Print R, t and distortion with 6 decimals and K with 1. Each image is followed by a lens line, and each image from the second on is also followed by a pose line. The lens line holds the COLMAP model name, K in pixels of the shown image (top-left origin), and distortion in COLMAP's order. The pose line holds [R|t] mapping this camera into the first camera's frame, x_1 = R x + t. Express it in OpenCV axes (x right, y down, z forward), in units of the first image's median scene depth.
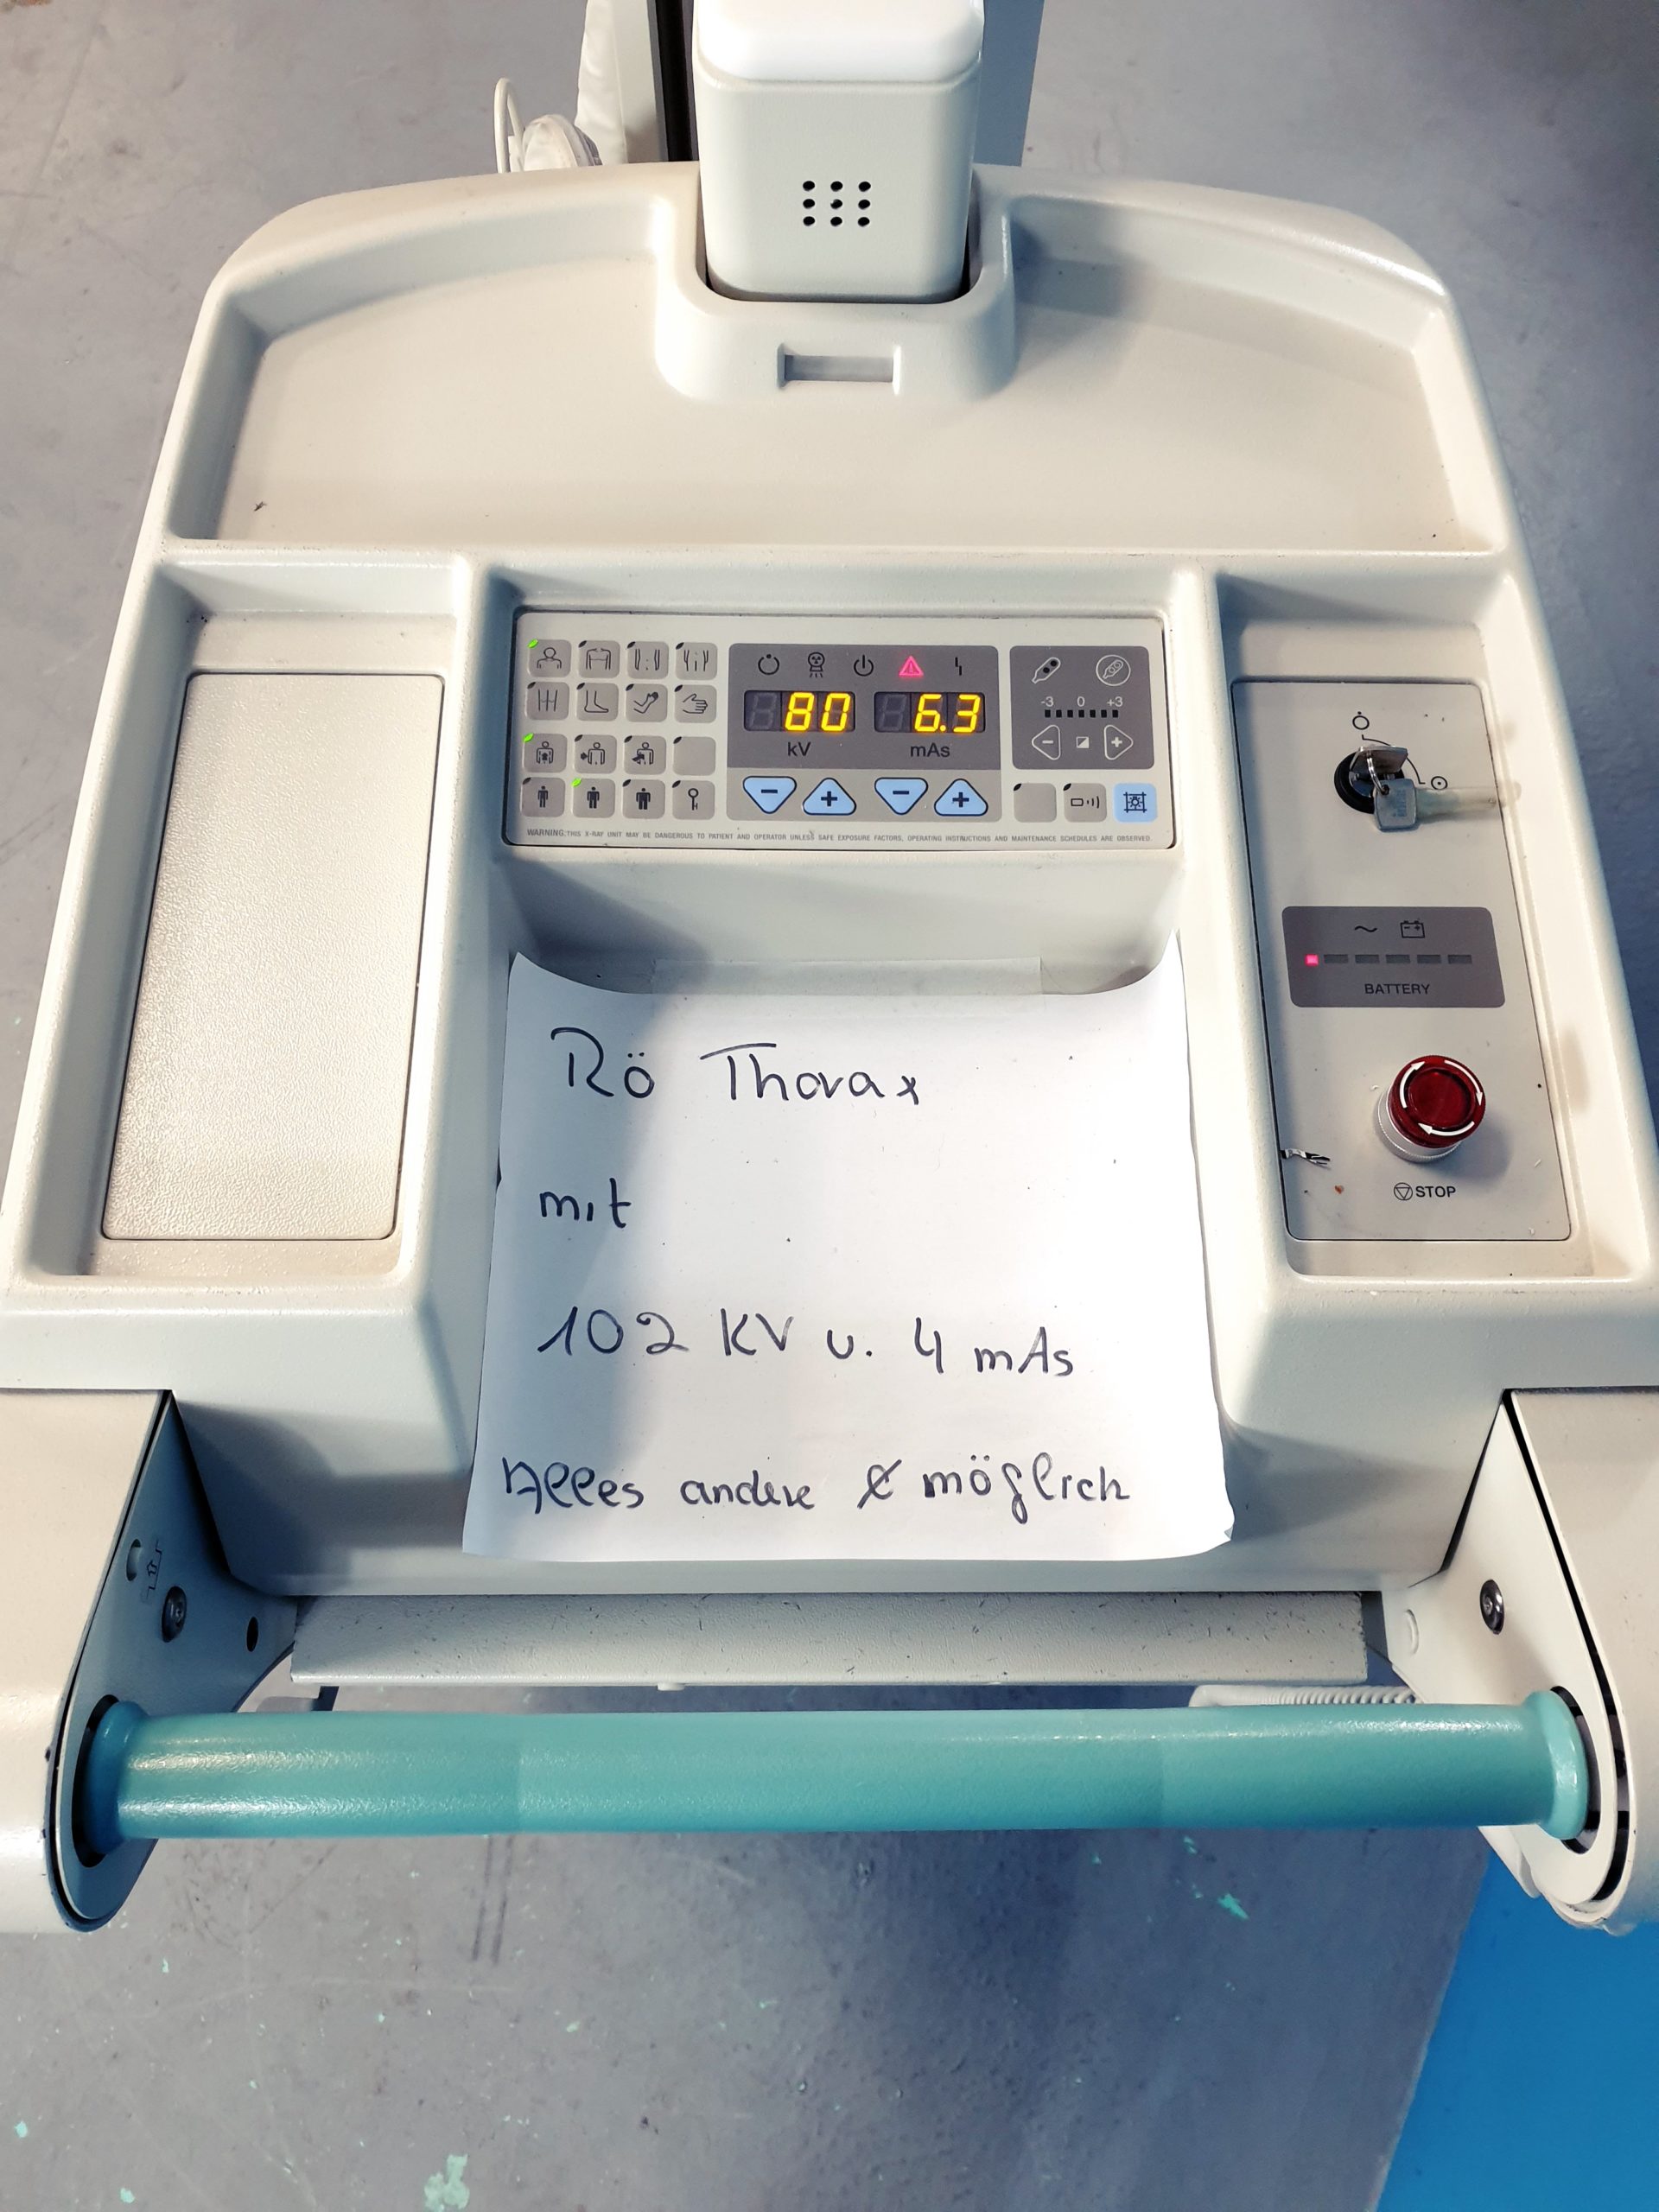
lens RADIAL K [[1699.8, 0, 842.8], [0, 1699.8, 1092.7], [0, 0, 1]] dist [-0.006647, 0.016644]
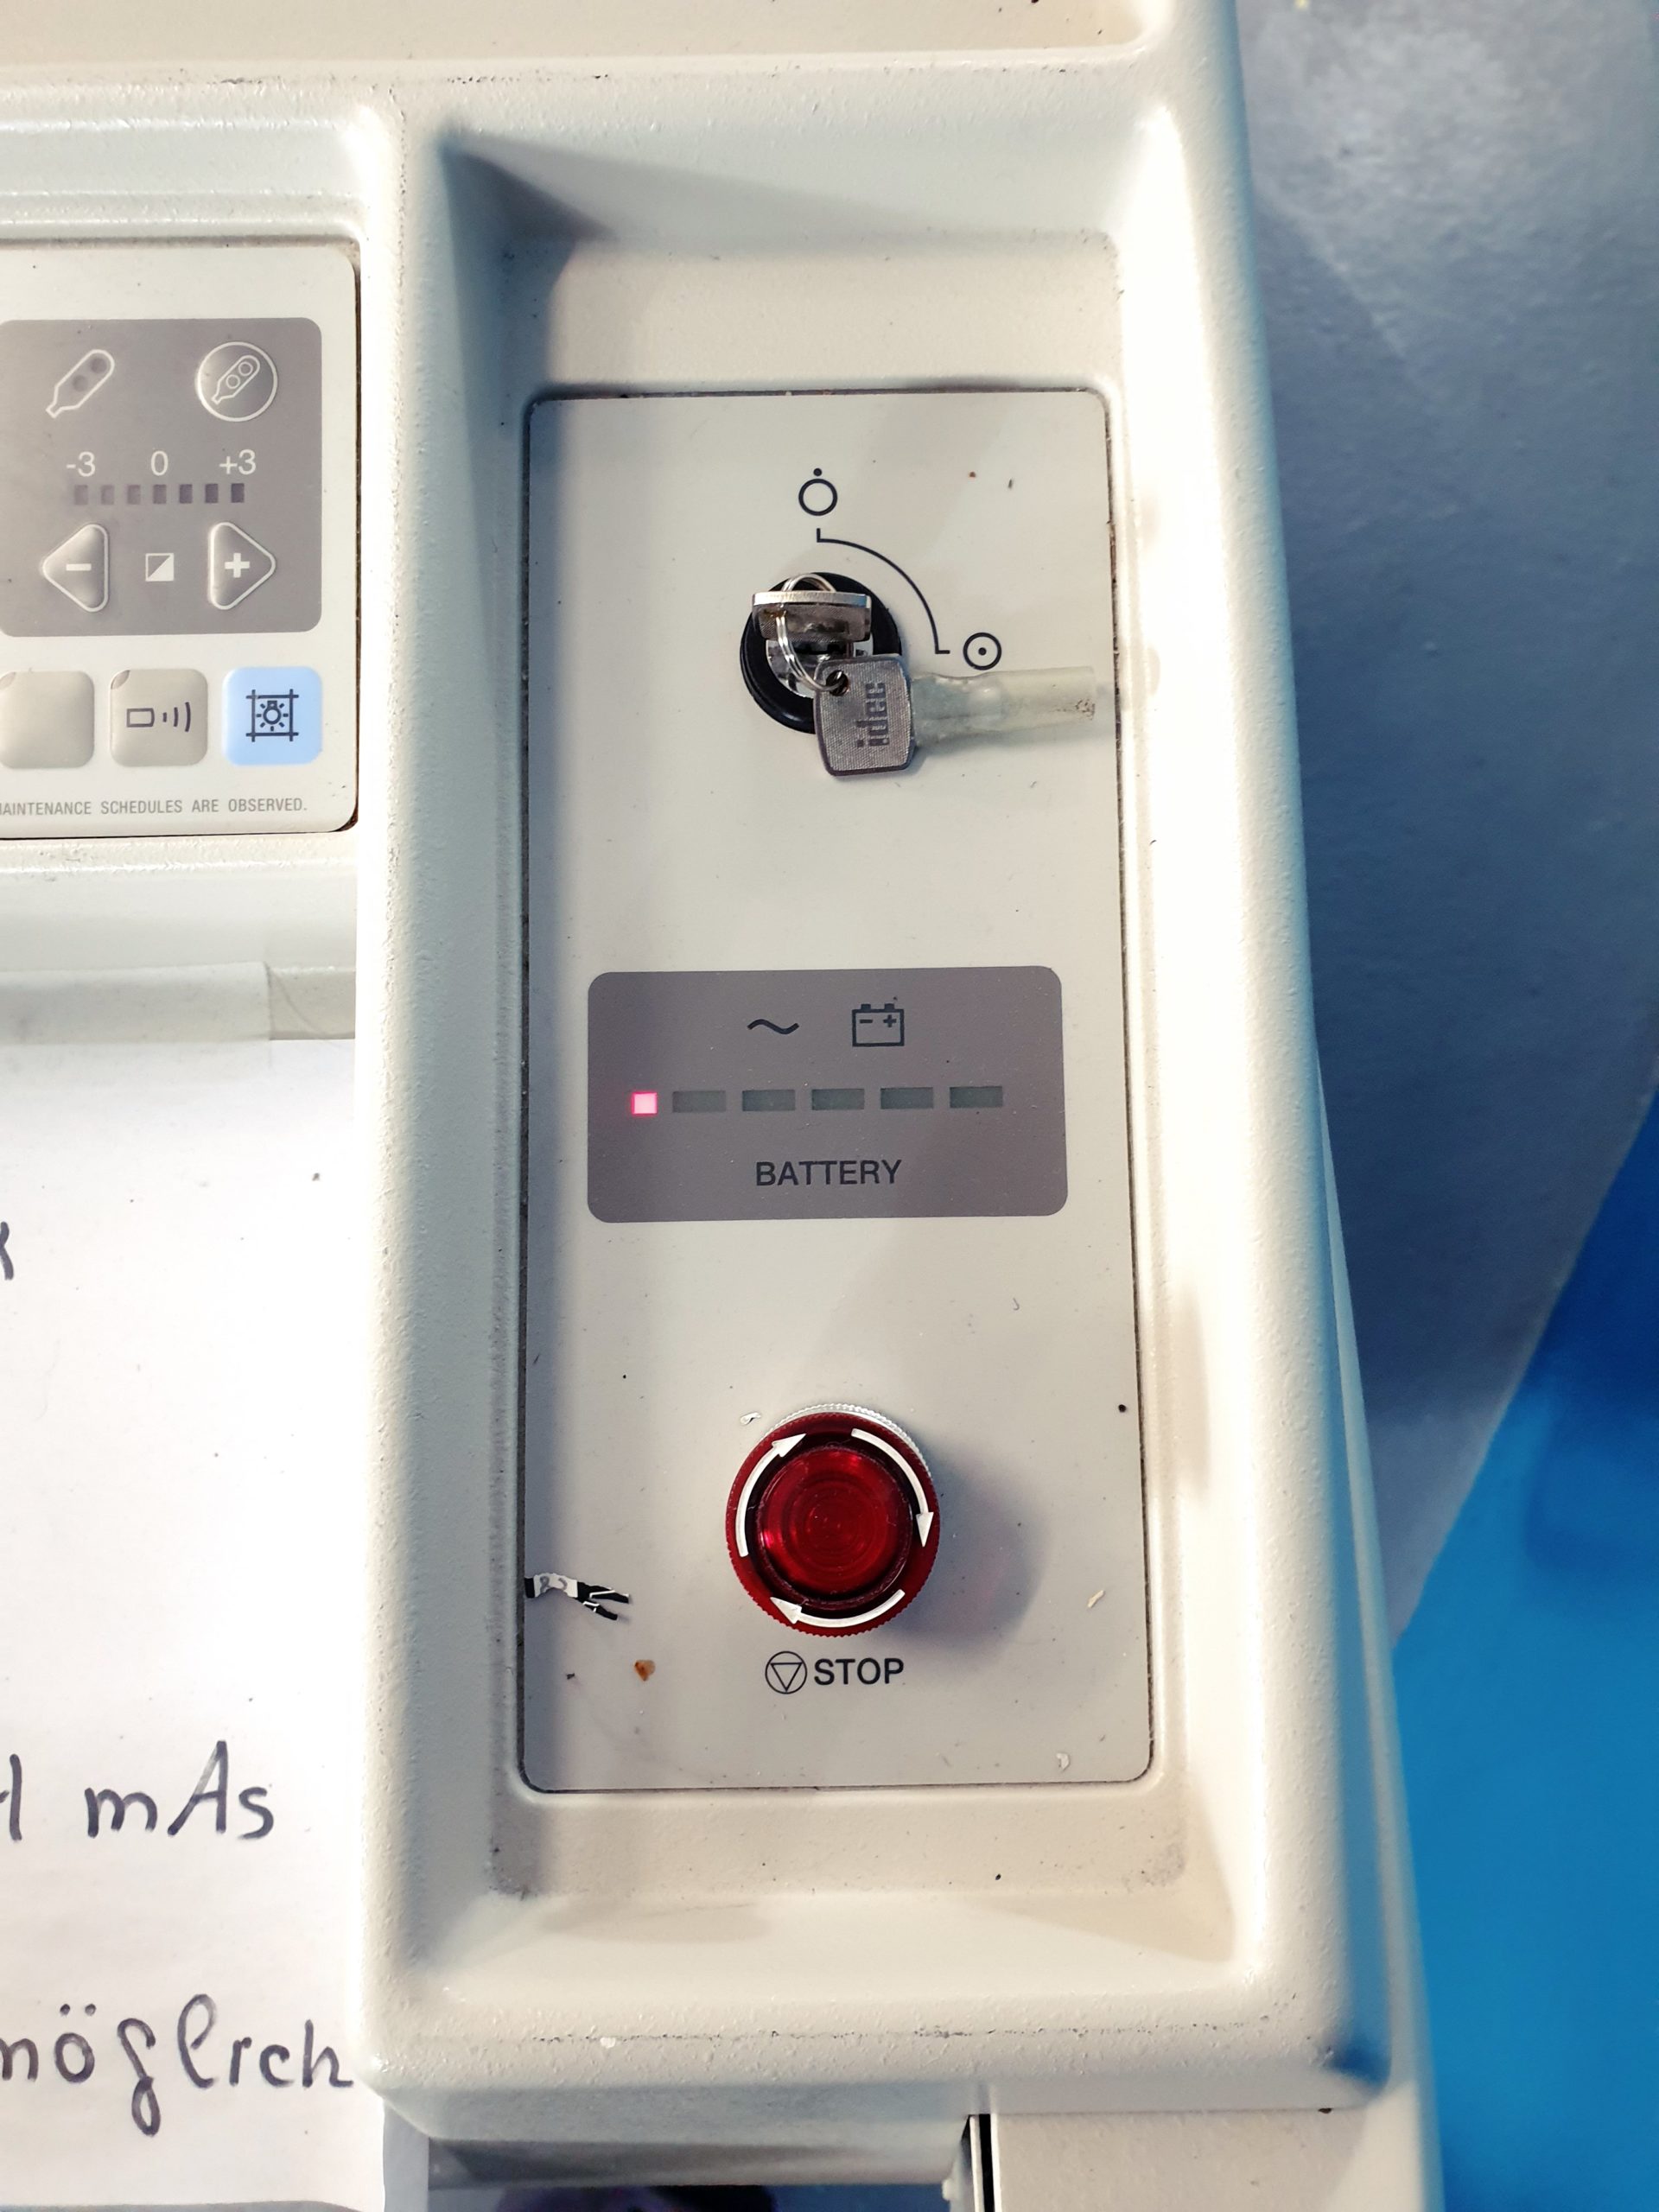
lens RADIAL K [[1699.8, 0, 800.1], [0, 1699.8, 1161.6], [0, 0, 1]] dist [-0.006647, 0.016644]
pose [[0.999780, -0.014657, -0.014972, 0.311738], [0.018100, 0.964146, 0.264753, -0.173582], [0.010555, -0.264966, 0.964200, 0.549373]]
